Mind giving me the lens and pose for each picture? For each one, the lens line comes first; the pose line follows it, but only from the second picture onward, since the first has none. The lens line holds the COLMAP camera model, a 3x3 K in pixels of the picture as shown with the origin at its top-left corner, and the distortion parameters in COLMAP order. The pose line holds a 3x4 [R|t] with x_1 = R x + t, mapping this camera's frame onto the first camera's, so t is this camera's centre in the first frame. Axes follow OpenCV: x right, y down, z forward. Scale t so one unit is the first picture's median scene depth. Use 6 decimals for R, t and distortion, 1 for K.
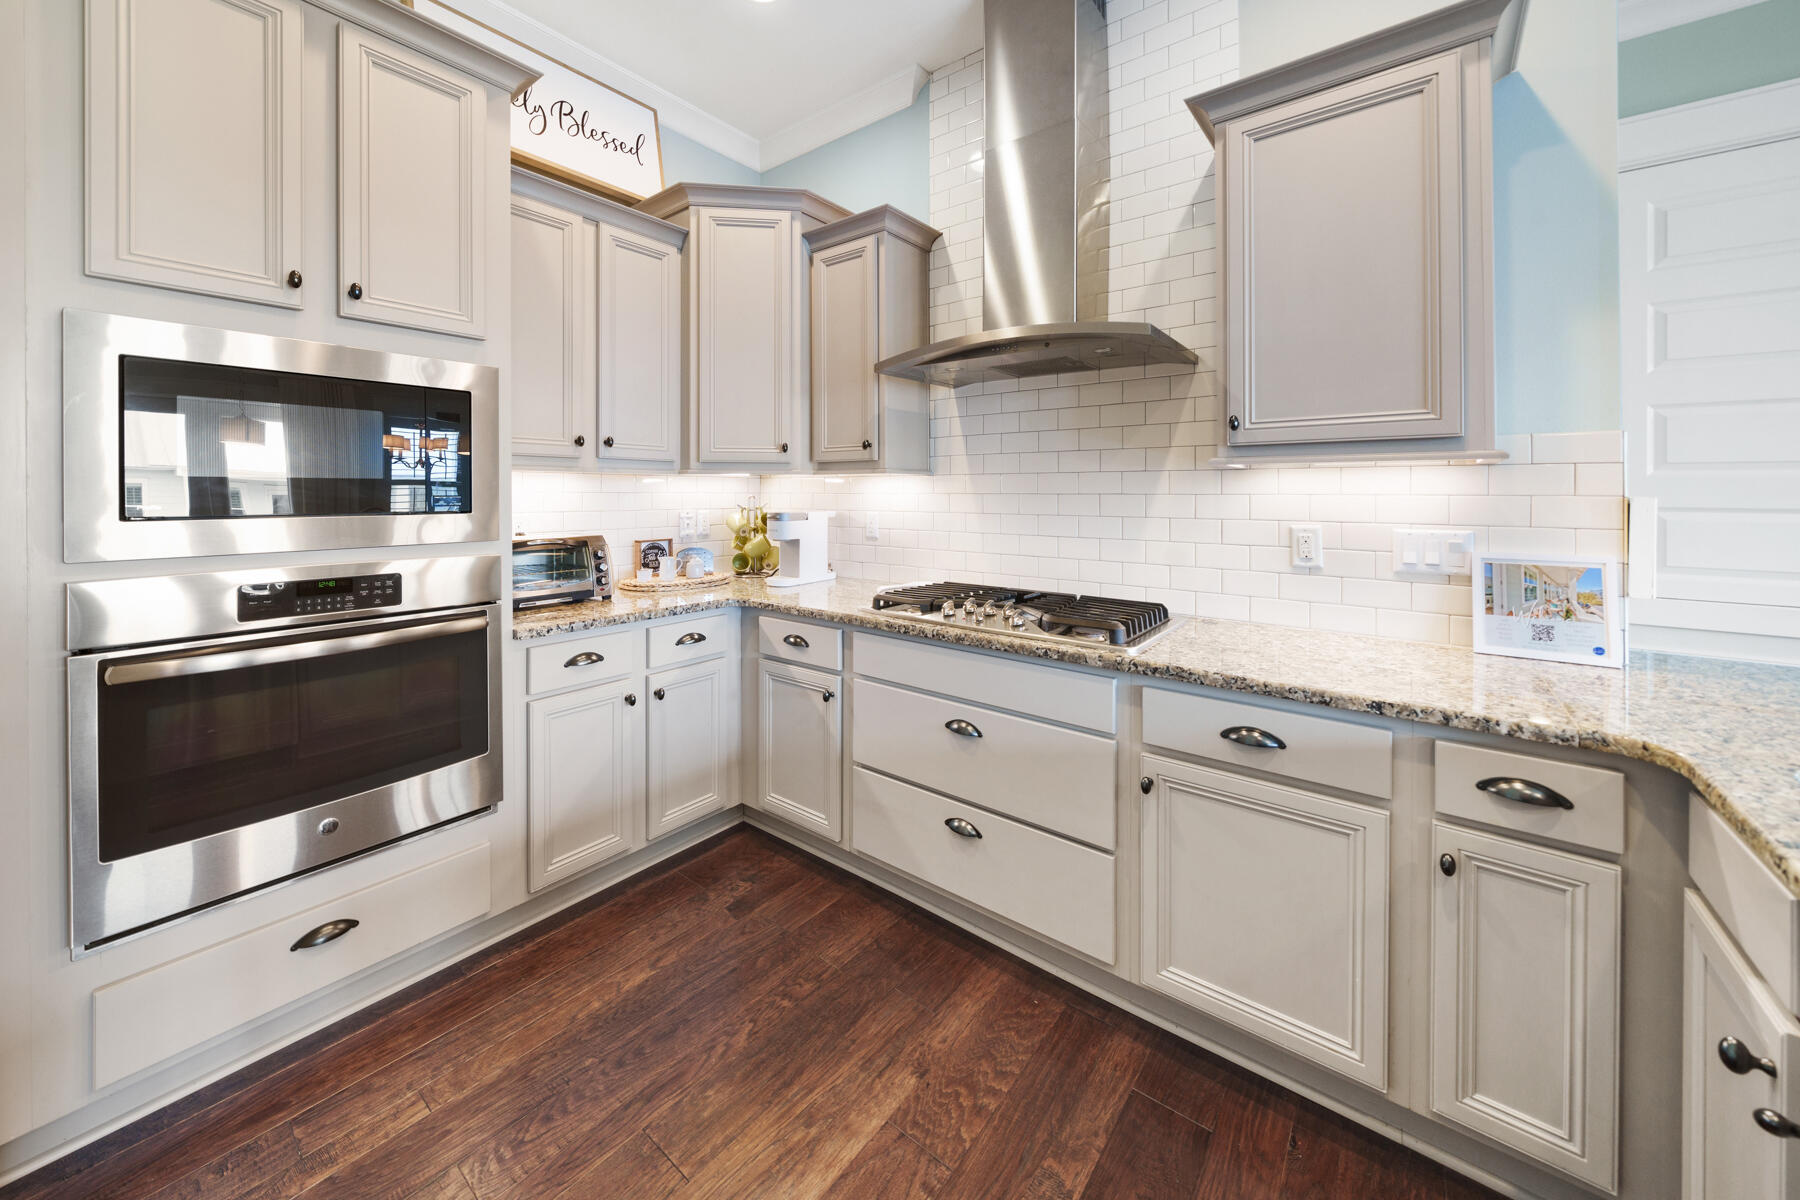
lens RADIAL K [[656.4, 0, 880.8], [0, 656.4, 495.9], [0, 0, 1]] dist [-0.001308, 0.000059]
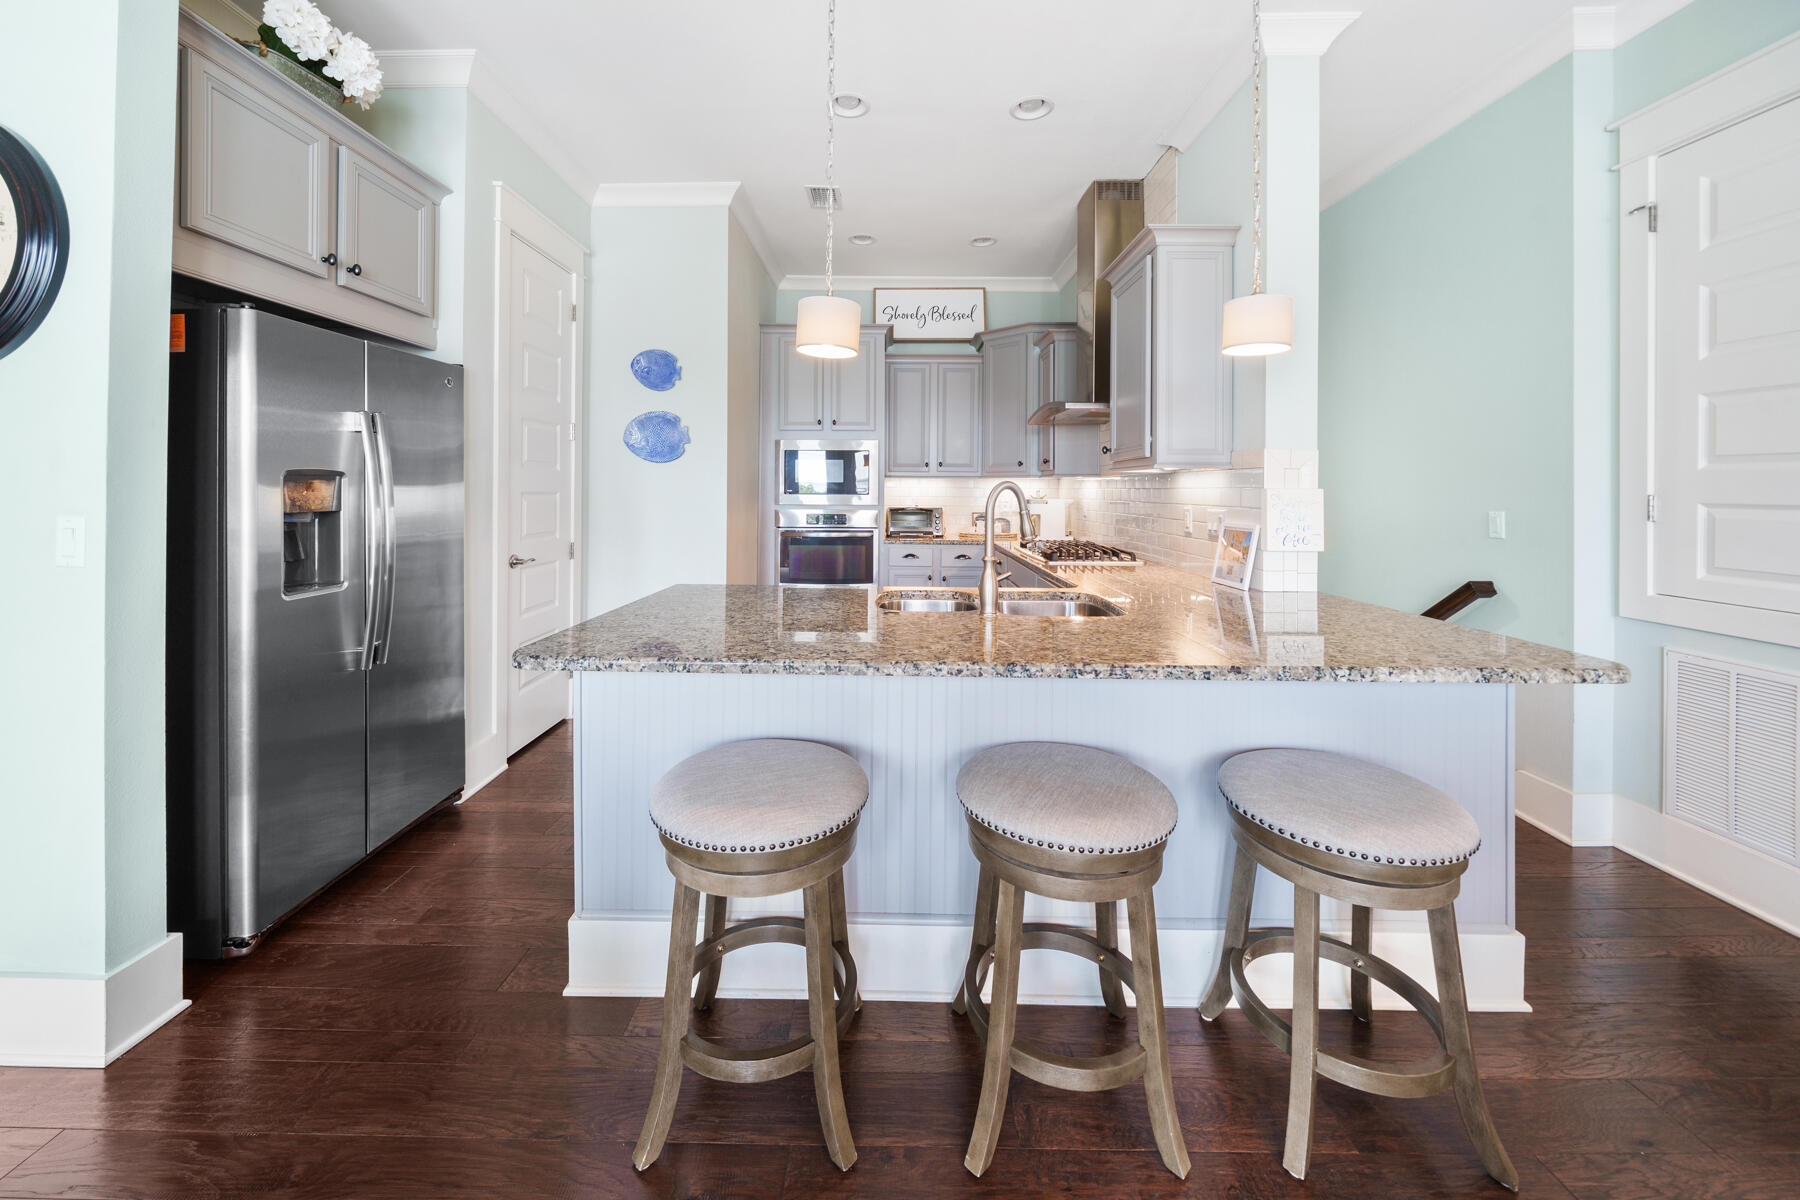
lens RADIAL K [[656.4, 0, 898.7], [0, 656.4, 482.5], [0, 0, 1]] dist [-0.001308, 0.000059]
pose [[0.628142, -0.005366, -0.778080, 1.183255], [-0.009151, 0.999856, -0.014283, 0.010569], [0.778045, 0.016092, 0.628002, -0.469123]]
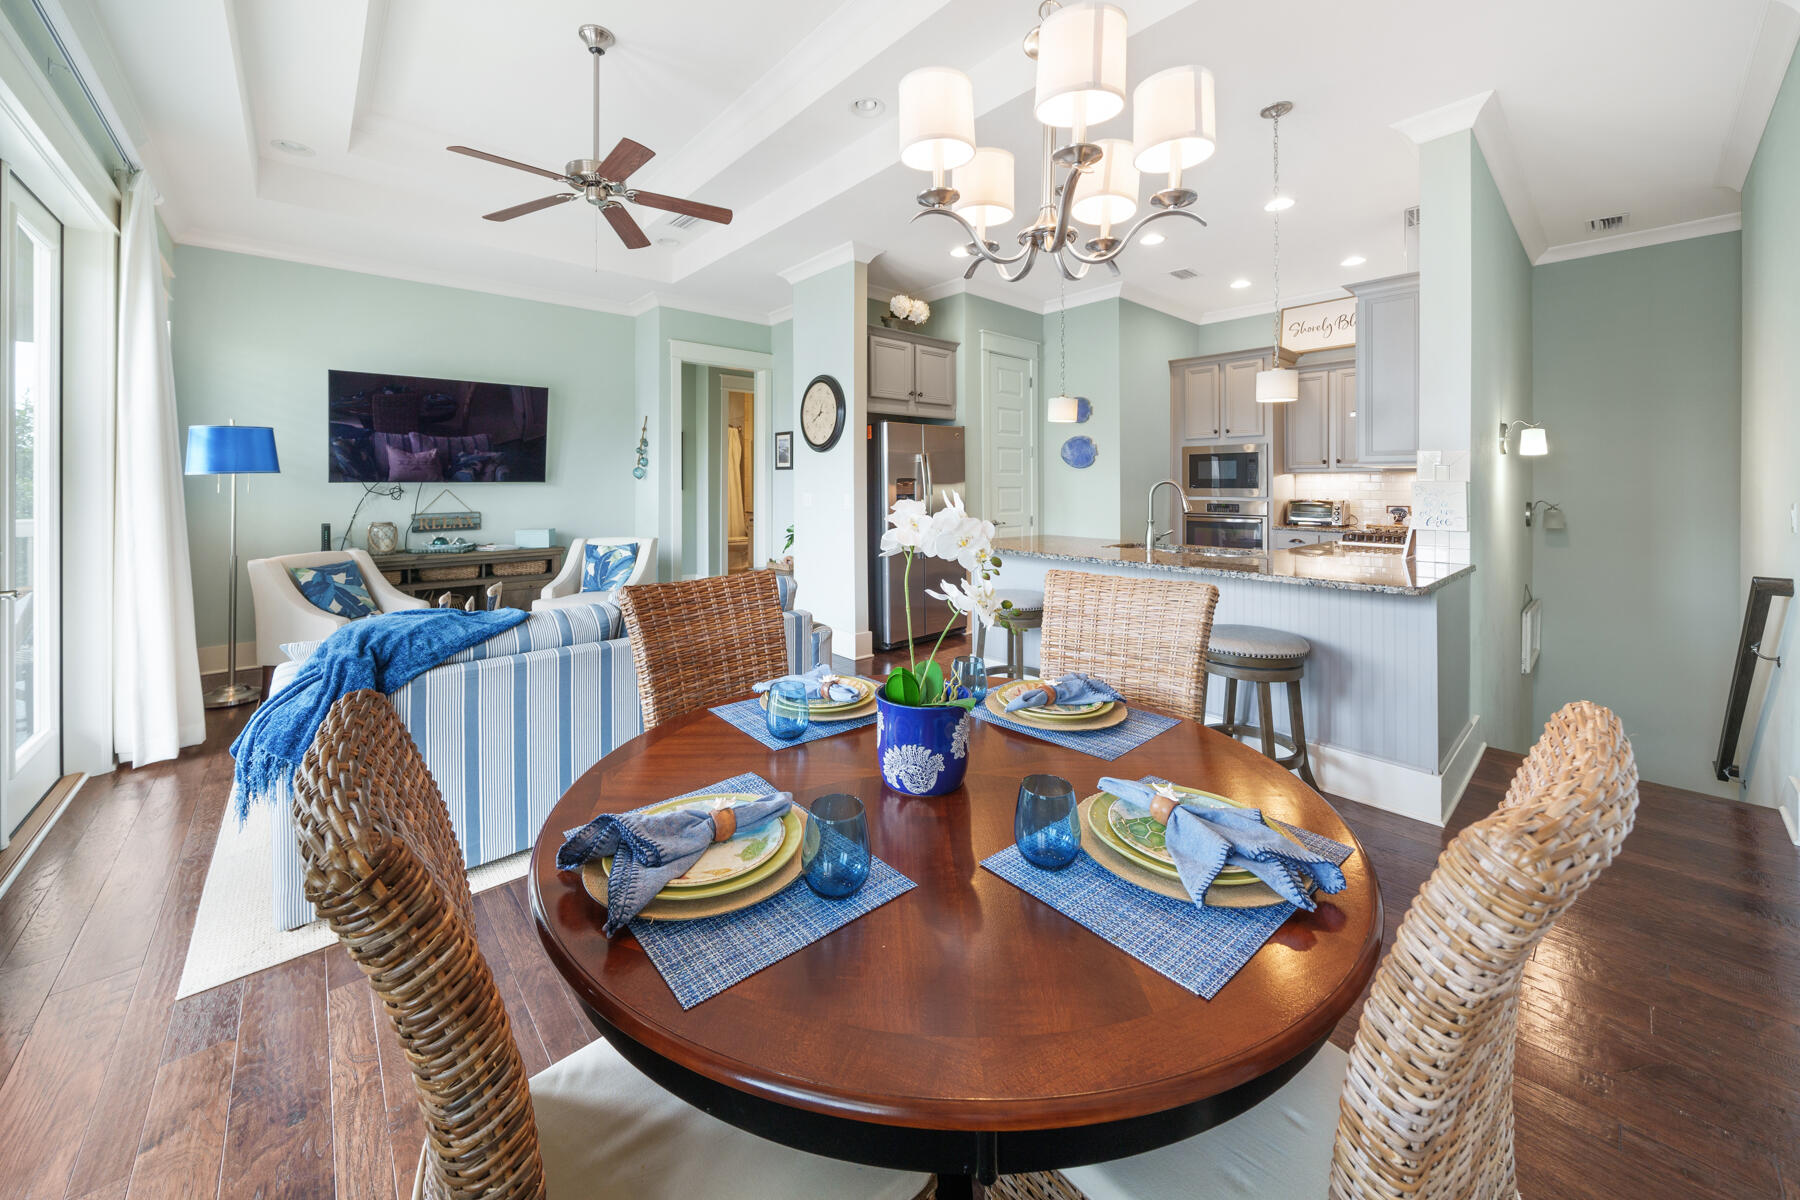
lens RADIAL K [[656.4, 0, 904.3], [0, 656.4, 486.7], [0, 0, 1]] dist [-0.001308, 0.000059]
pose [[-0.162060, 0.001646, -0.986780, 2.207588], [-0.003993, 0.999989, 0.002324, 0.012979], [0.986773, 0.004317, -0.162052, -0.178200]]
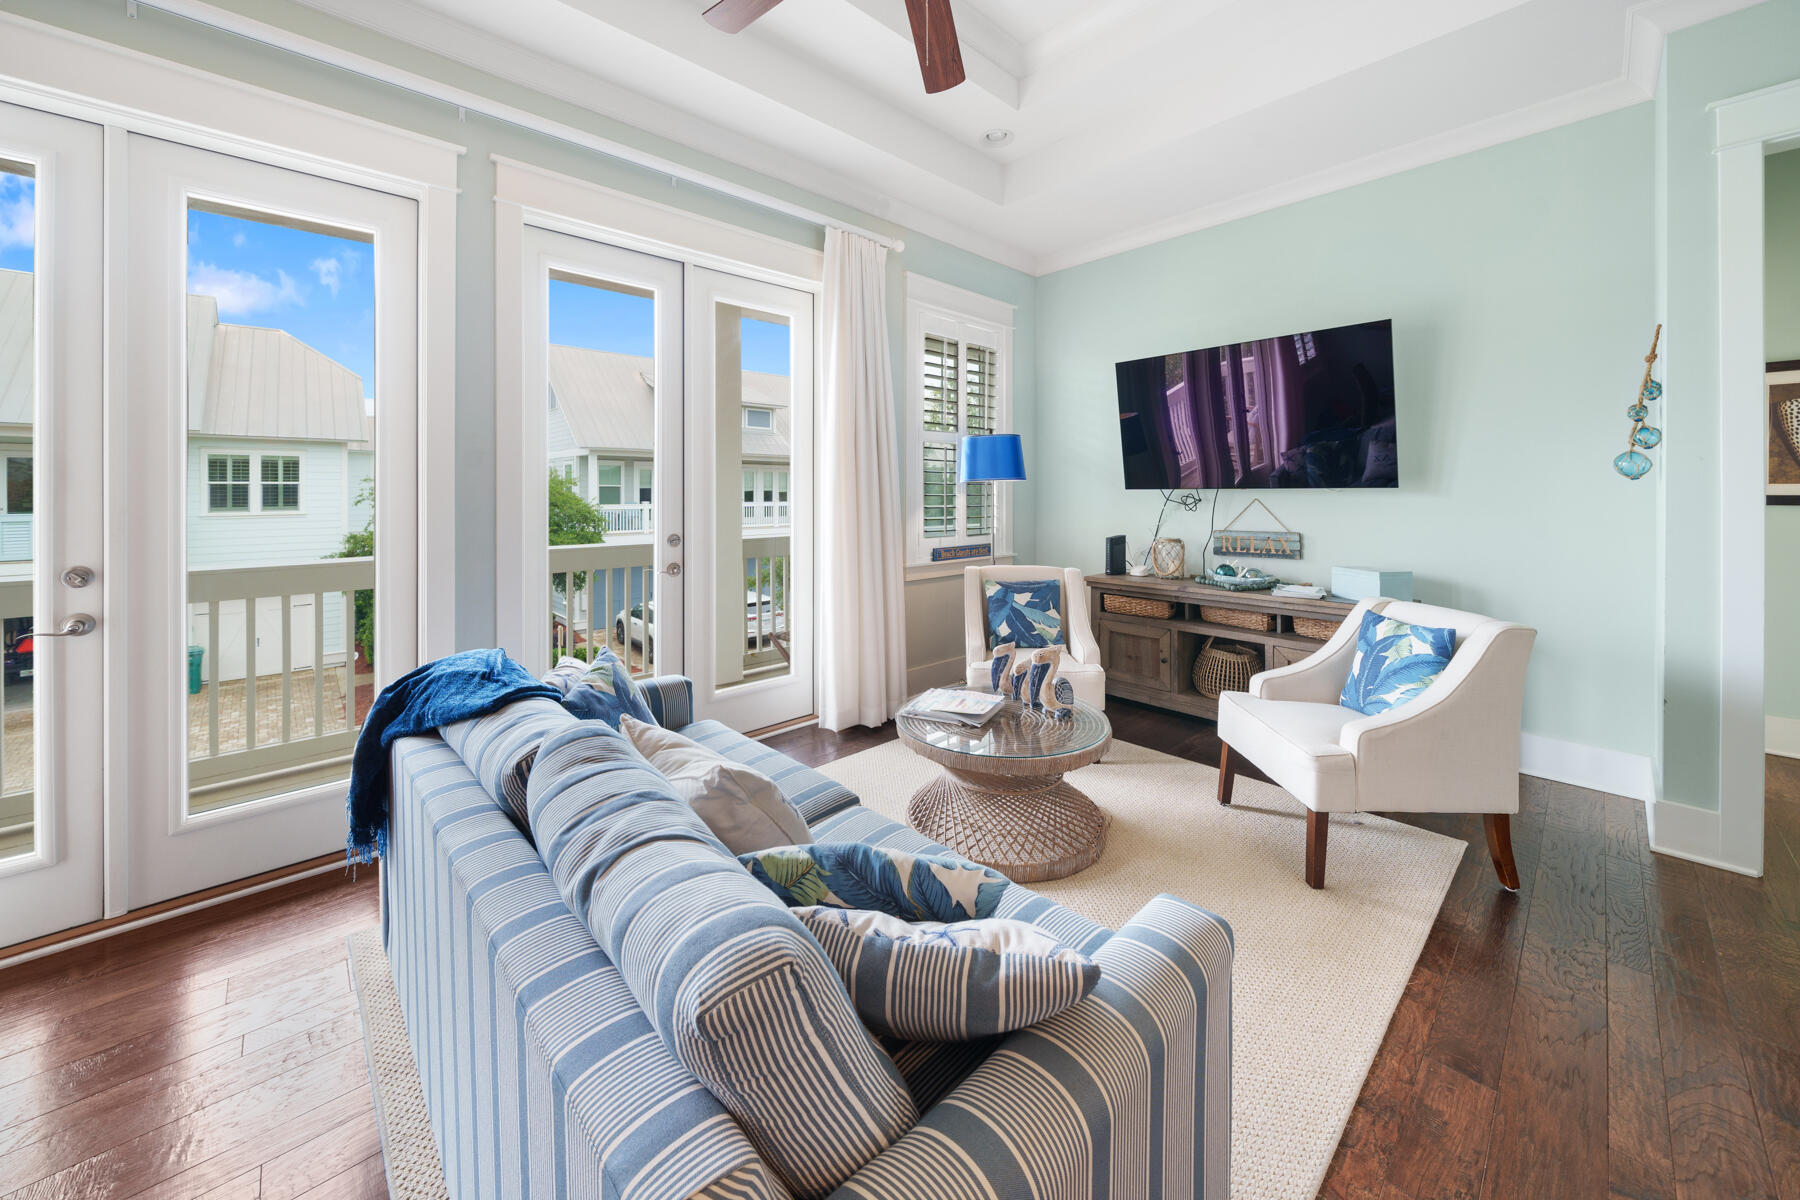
lens RADIAL K [[656.4, 0, 882.9], [0, 656.4, 494.9], [0, 0, 1]] dist [-0.001308, 0.000059]
pose [[-0.987385, -0.001247, 0.158334, 0.862587], [0.000360, 0.999949, 0.010120, 0.008771], [-0.158339, 0.010049, -0.987334, -0.365811]]
